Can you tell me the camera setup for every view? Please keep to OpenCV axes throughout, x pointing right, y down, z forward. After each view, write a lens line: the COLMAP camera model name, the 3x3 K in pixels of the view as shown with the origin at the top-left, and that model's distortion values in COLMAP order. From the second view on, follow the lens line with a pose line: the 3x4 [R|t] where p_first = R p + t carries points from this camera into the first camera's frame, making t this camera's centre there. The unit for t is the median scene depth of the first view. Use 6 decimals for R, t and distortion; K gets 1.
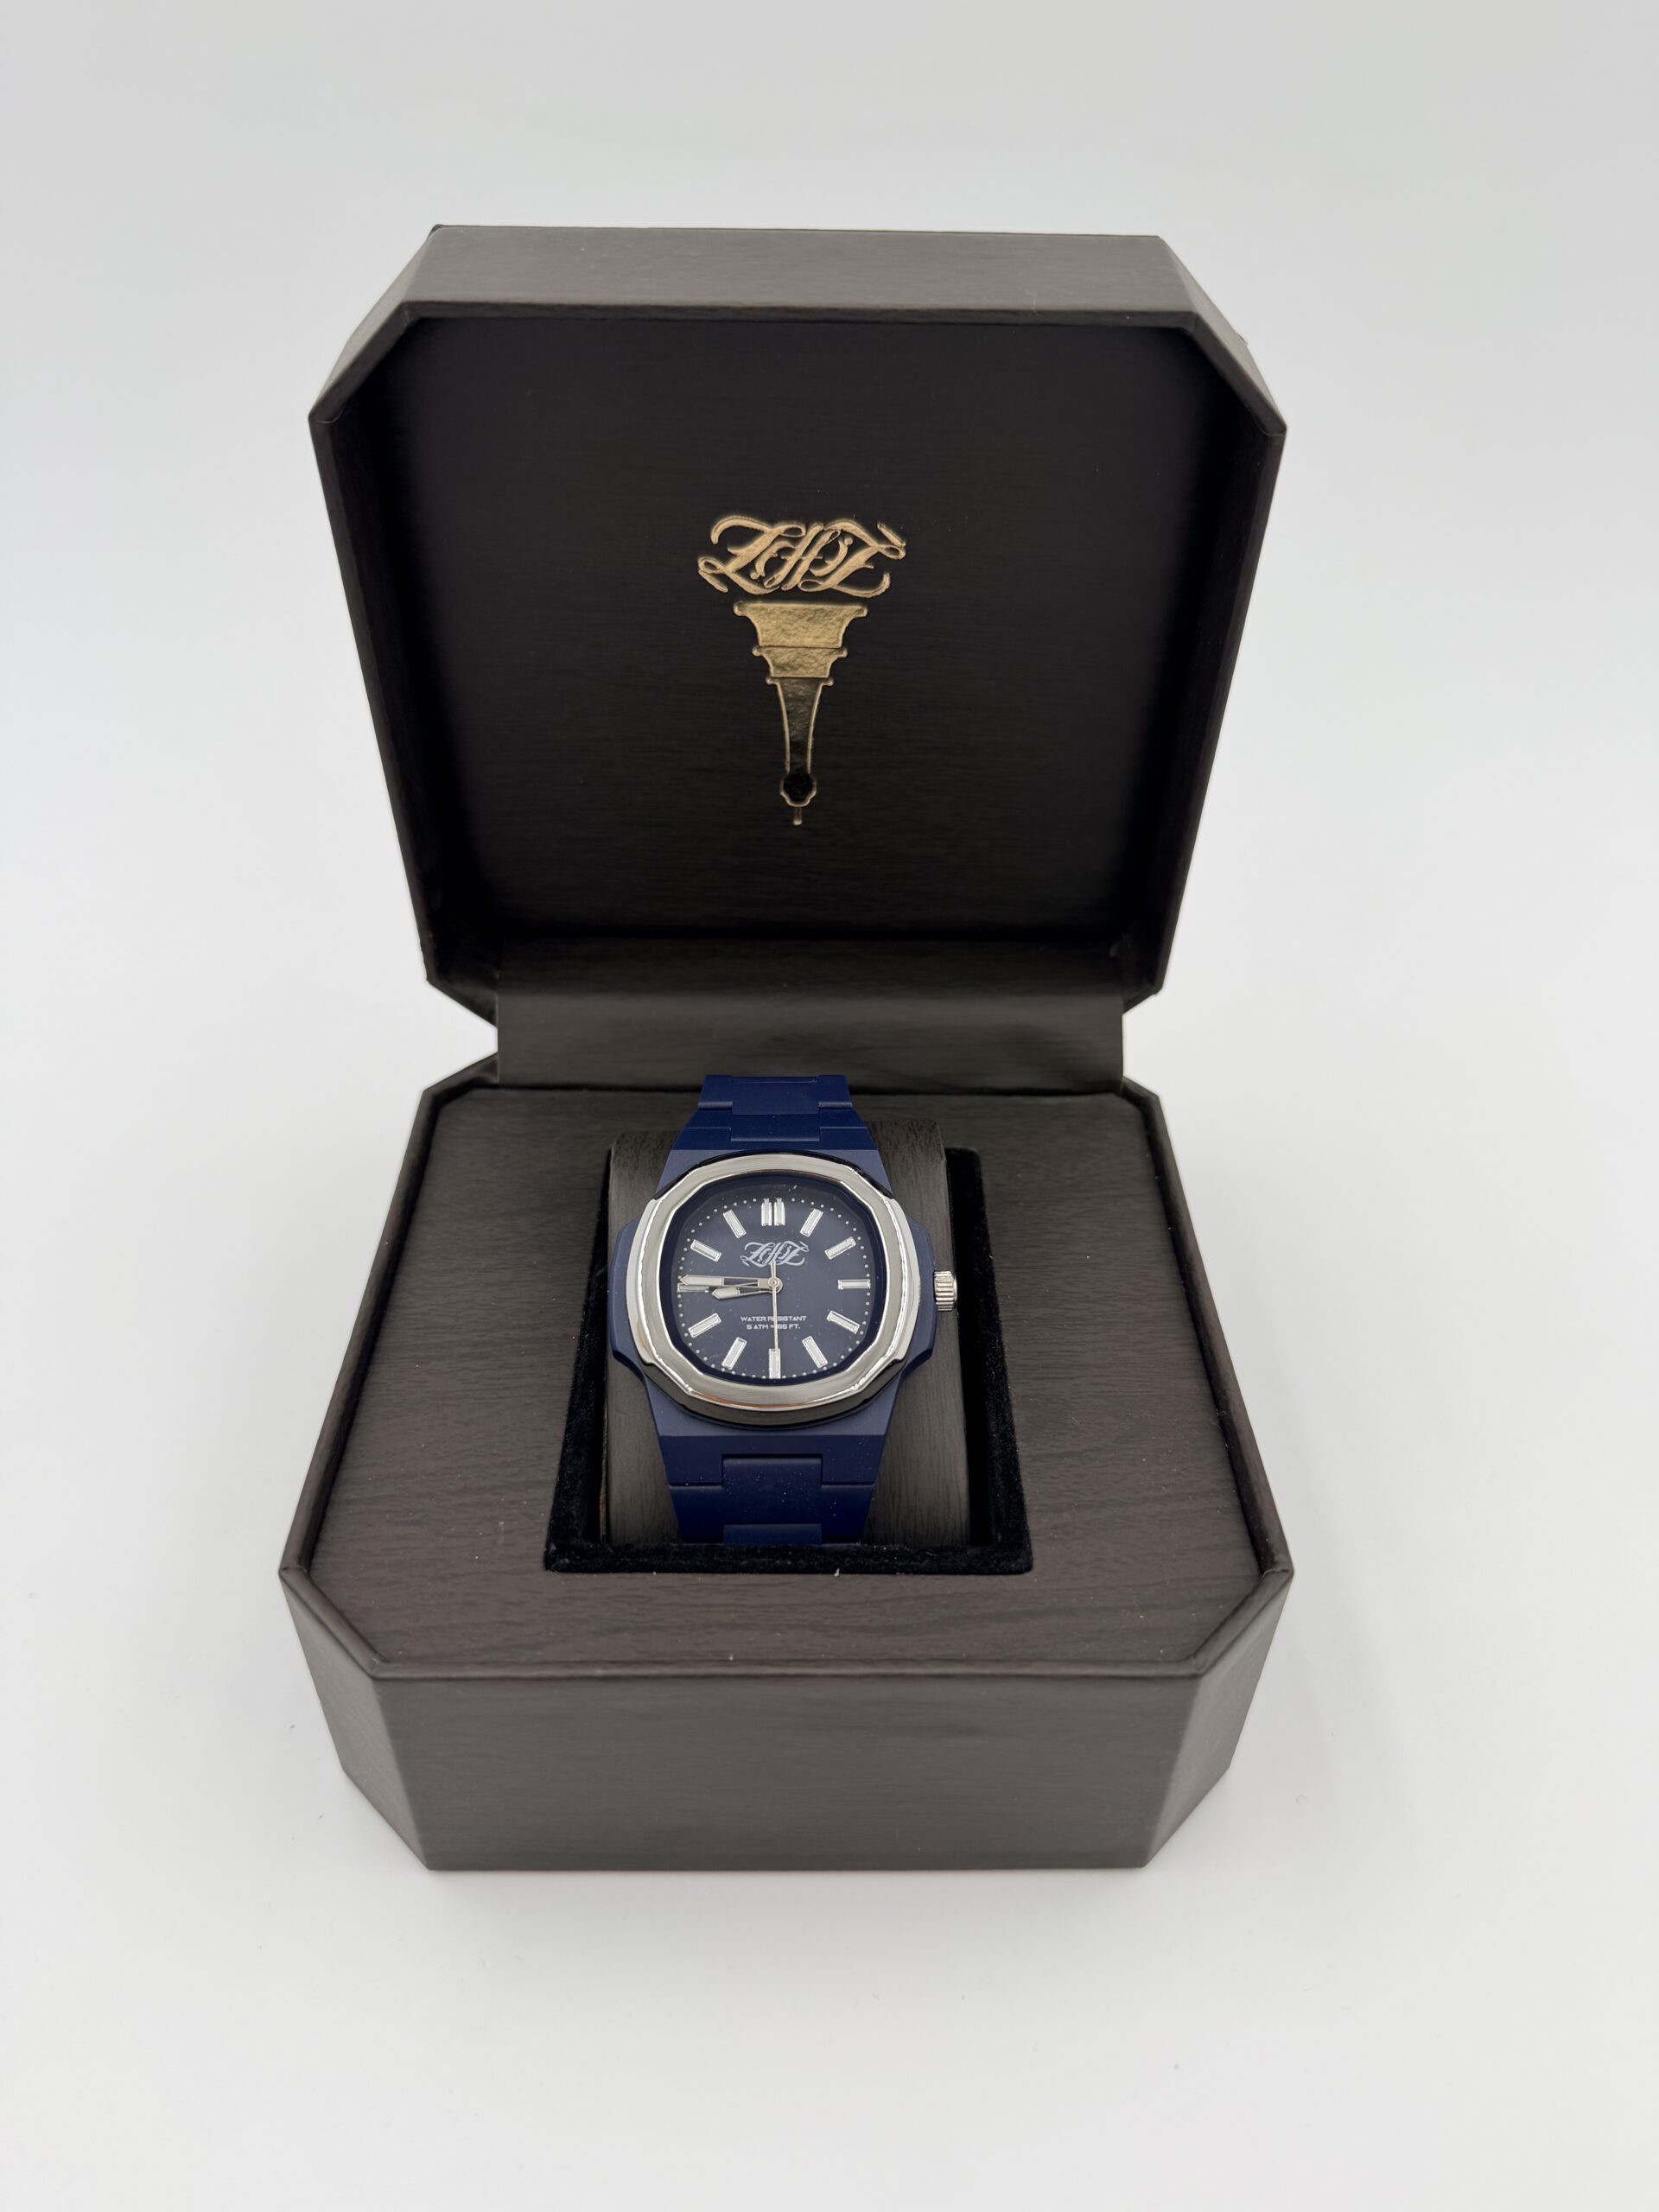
lens RADIAL K [[1613.8, 0, 843.5], [0, 1613.8, 1126.3], [0, 0, 1]] dist [-0.019997, 0.016001]
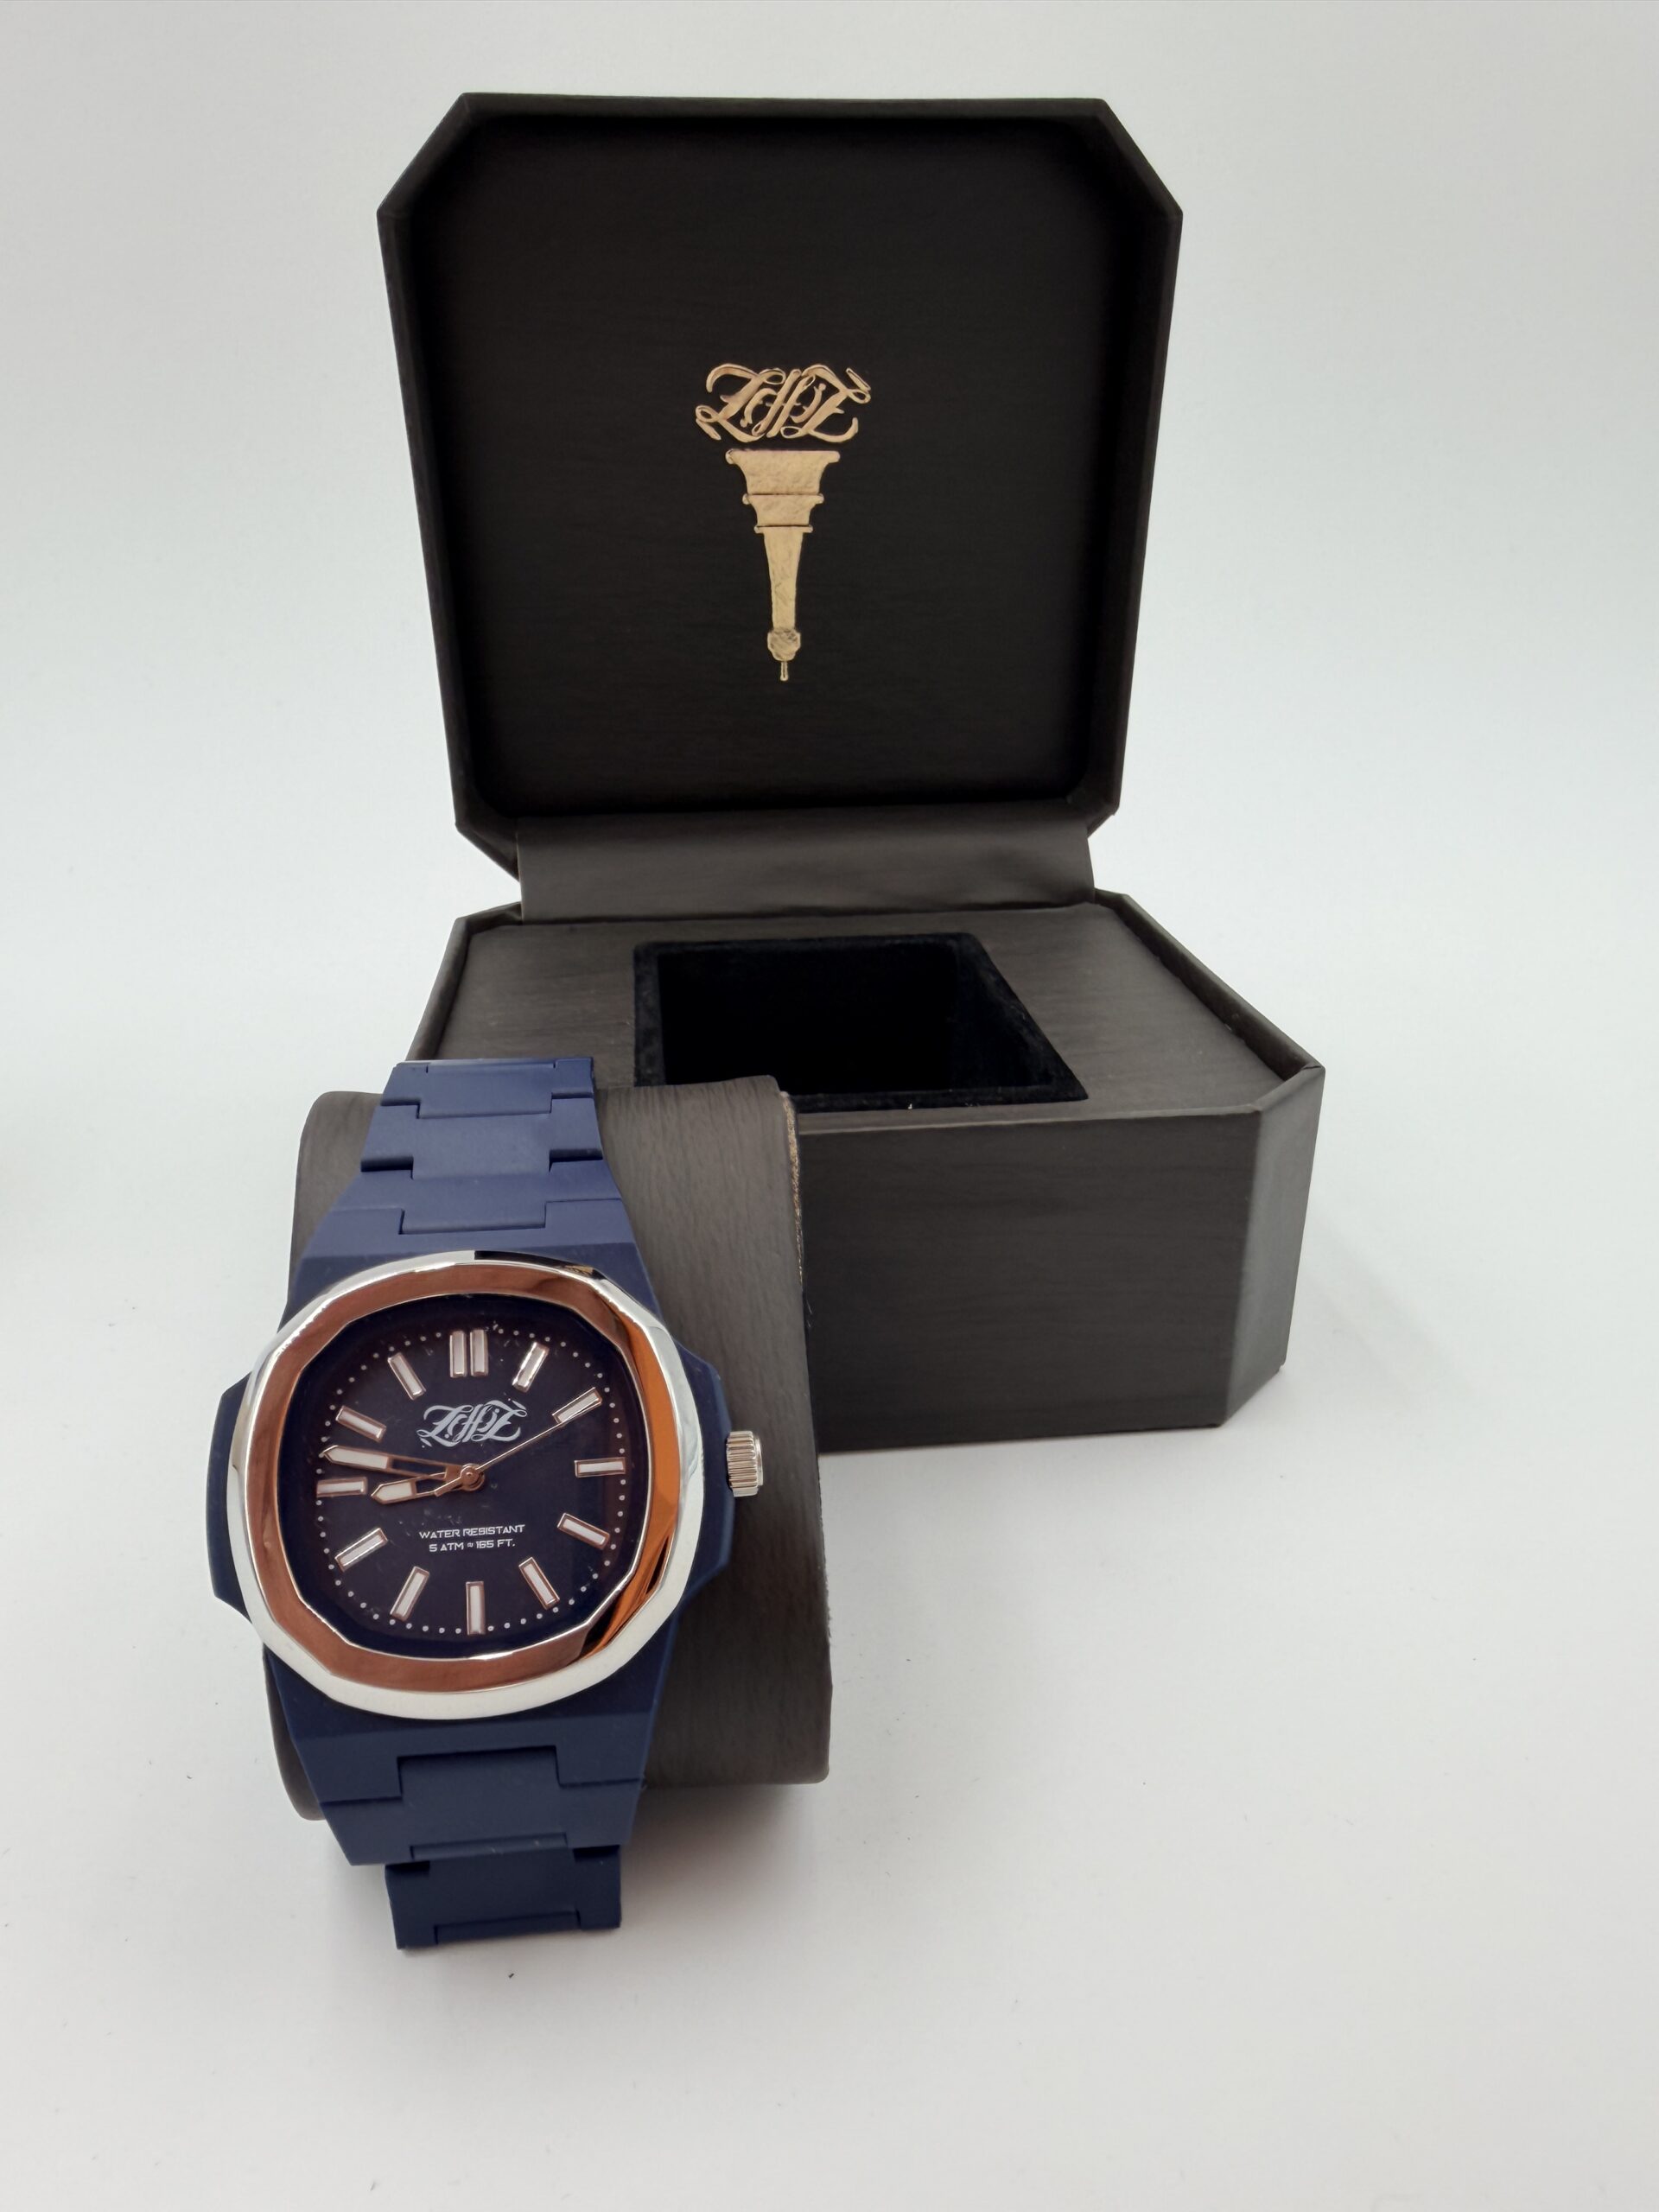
lens RADIAL K [[1613.8, 0, 826.9], [0, 1613.8, 1258.1], [0, 0, 1]] dist [-0.019997, 0.016001]
pose [[0.995275, -0.070355, 0.066915, -0.116565], [0.082936, 0.974368, -0.209114, 0.503837], [-0.050488, 0.213676, 0.975599, -0.015883]]
